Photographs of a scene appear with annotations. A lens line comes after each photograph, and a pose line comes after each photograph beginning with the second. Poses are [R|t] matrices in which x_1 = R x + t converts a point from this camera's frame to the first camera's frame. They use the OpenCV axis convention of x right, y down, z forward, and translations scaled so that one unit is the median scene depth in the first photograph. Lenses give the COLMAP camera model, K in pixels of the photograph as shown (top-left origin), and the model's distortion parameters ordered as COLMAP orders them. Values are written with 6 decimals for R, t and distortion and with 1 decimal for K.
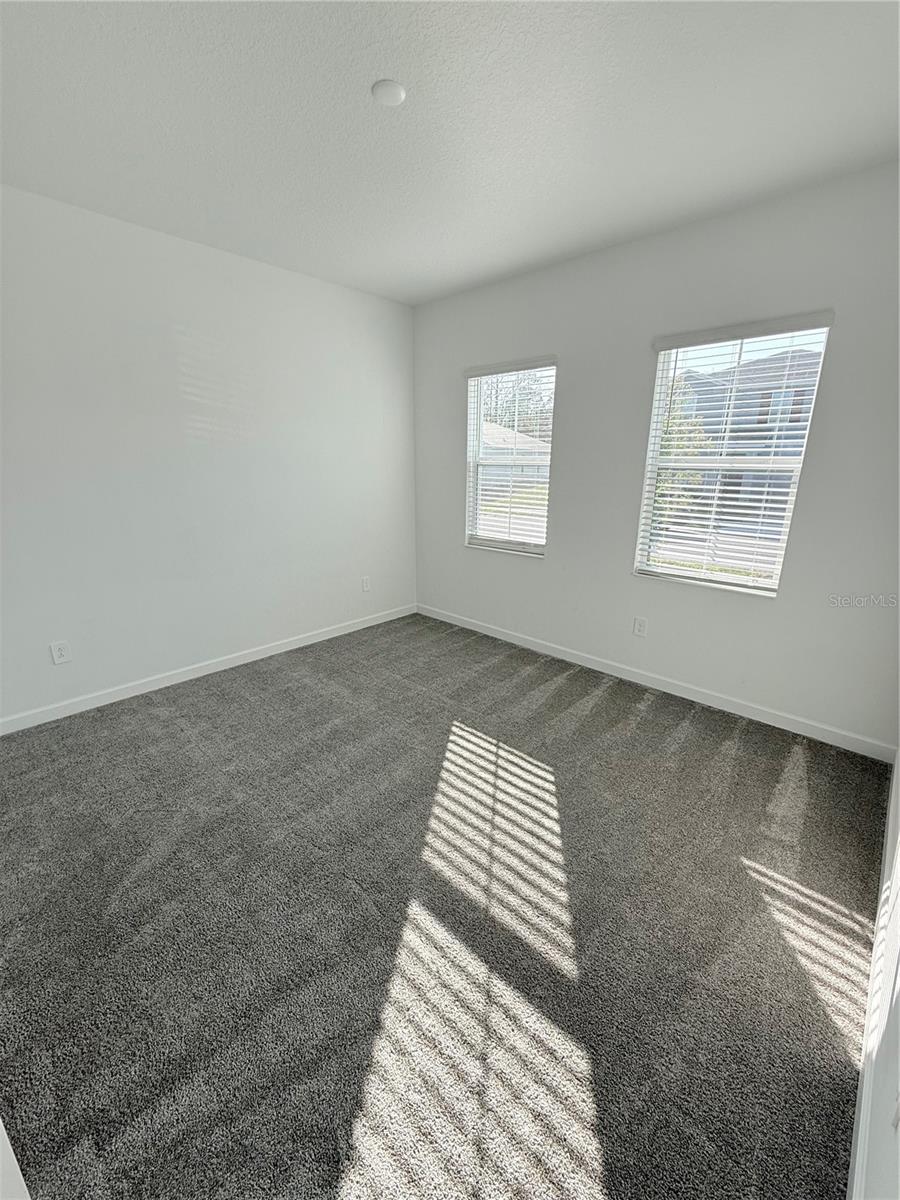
lens RADIAL K [[477.6, 0, 445.9], [0, 477.6, 599.2], [0, 0, 1]] dist [-0.001282, 0.000684]
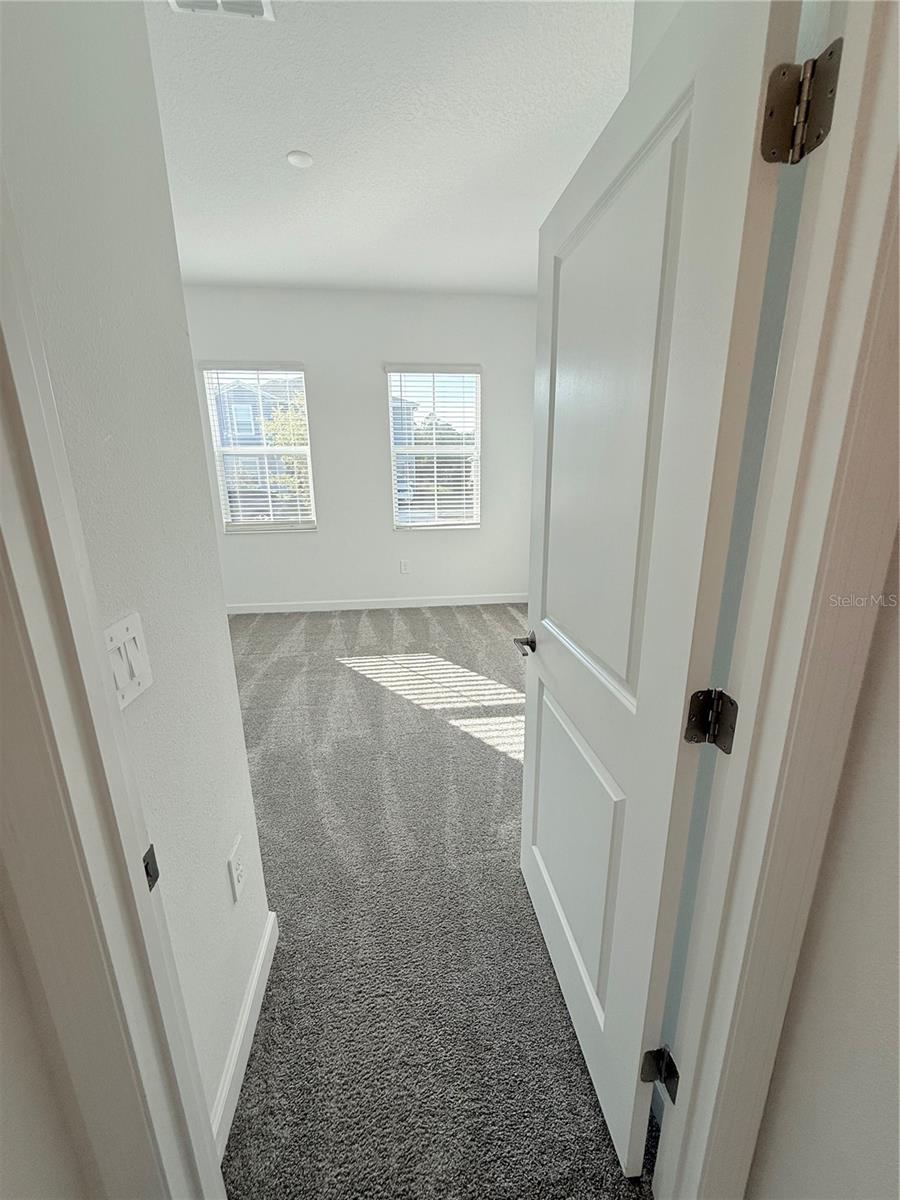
lens RADIAL K [[477.6, 0, 452.2], [0, 477.6, 598.2], [0, 0, 1]] dist [-0.001282, 0.000684]
pose [[0.641655, -0.214107, 0.736504, -0.705139], [0.228373, 0.970027, 0.083031, 0.079604], [-0.732205, 0.114920, 0.671318, -0.049114]]
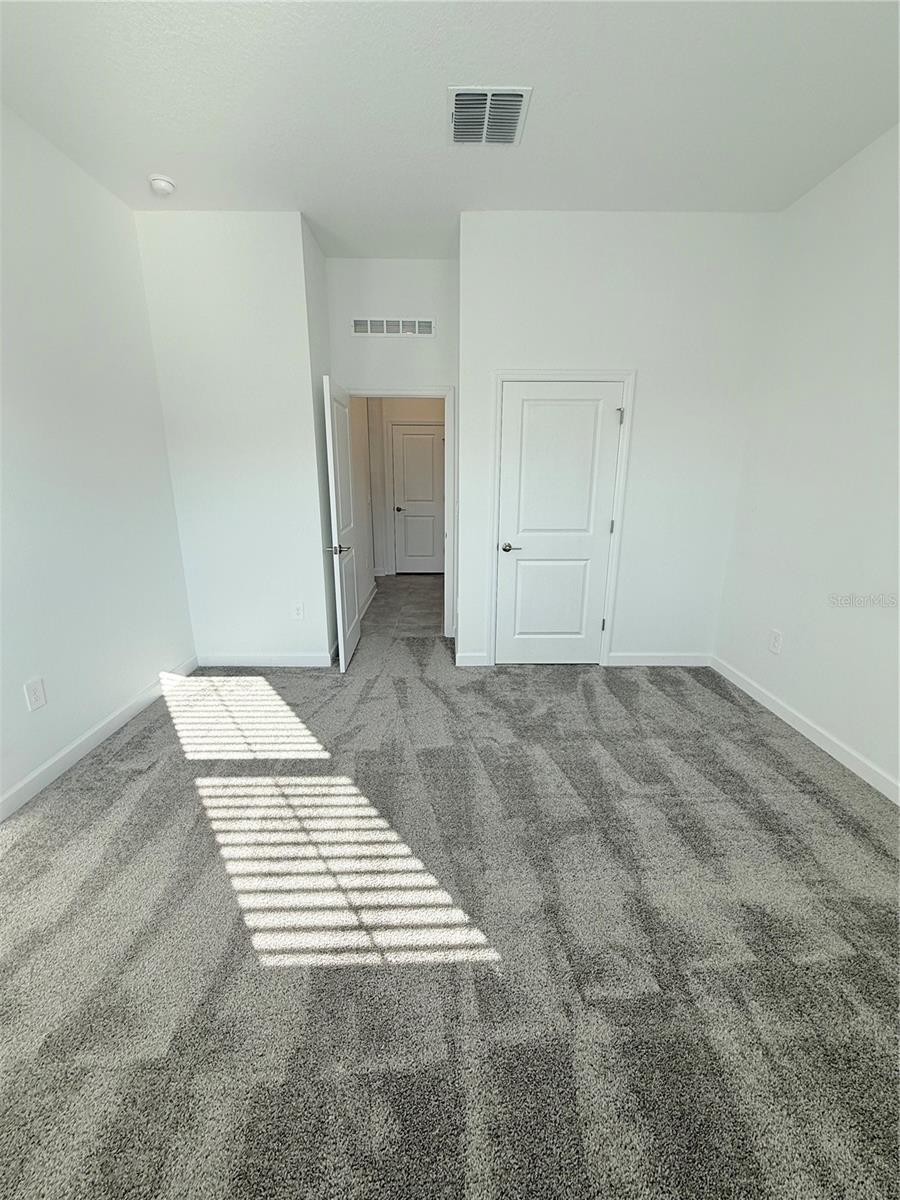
lens RADIAL K [[477.6, 0, 454.9], [0, 477.6, 599.7], [0, 0, 1]] dist [-0.001282, 0.000684]
pose [[-0.717812, 0.168951, -0.675427, 0.334019], [-0.195569, 0.882125, 0.428496, -0.269615], [0.668206, 0.439672, -0.600158, 1.186634]]
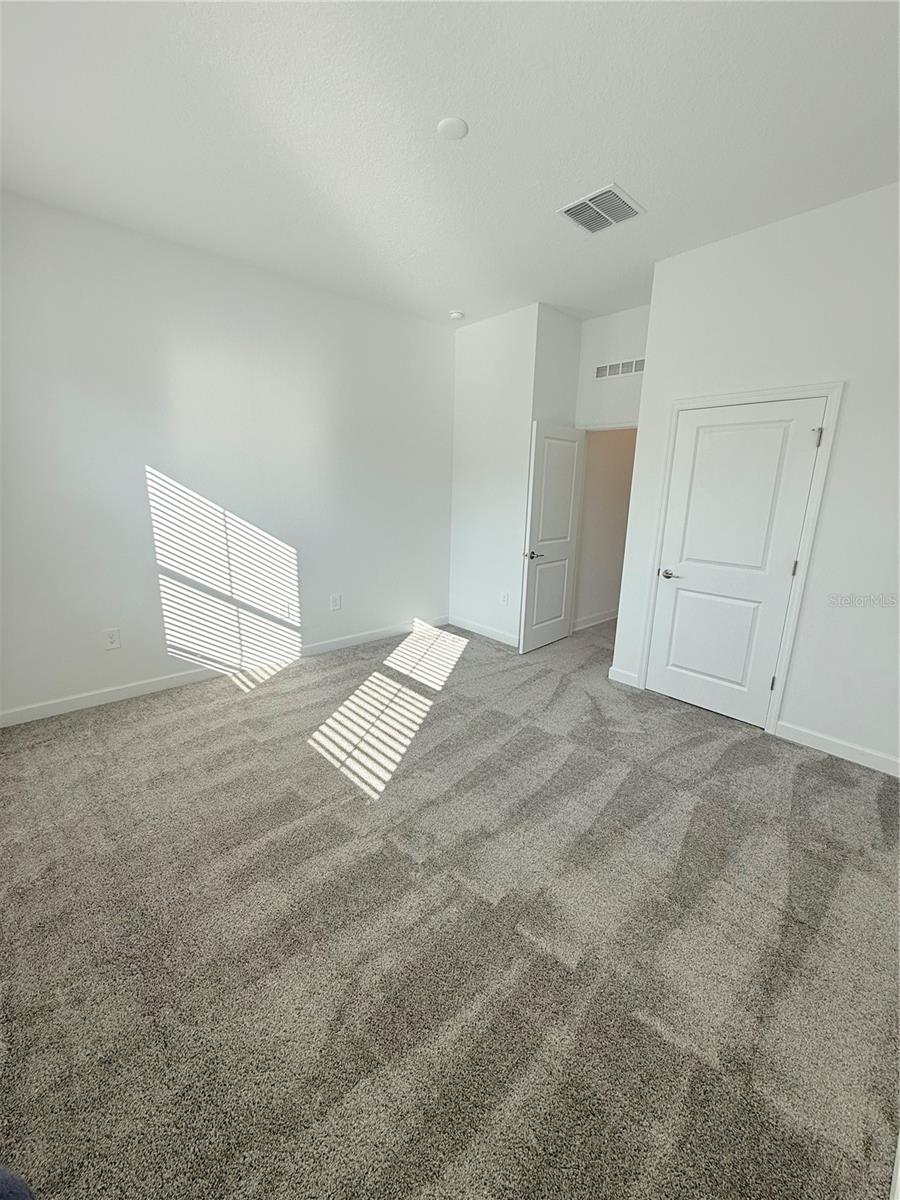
lens RADIAL K [[477.6, 0, 449.5], [0, 477.6, 598.4], [0, 0, 1]] dist [-0.001282, 0.000684]
pose [[-0.996616, -0.050495, 0.064865, -0.139083], [-0.012793, 0.874747, 0.484411, -0.415603], [-0.081200, 0.481941, -0.872433, 1.614571]]
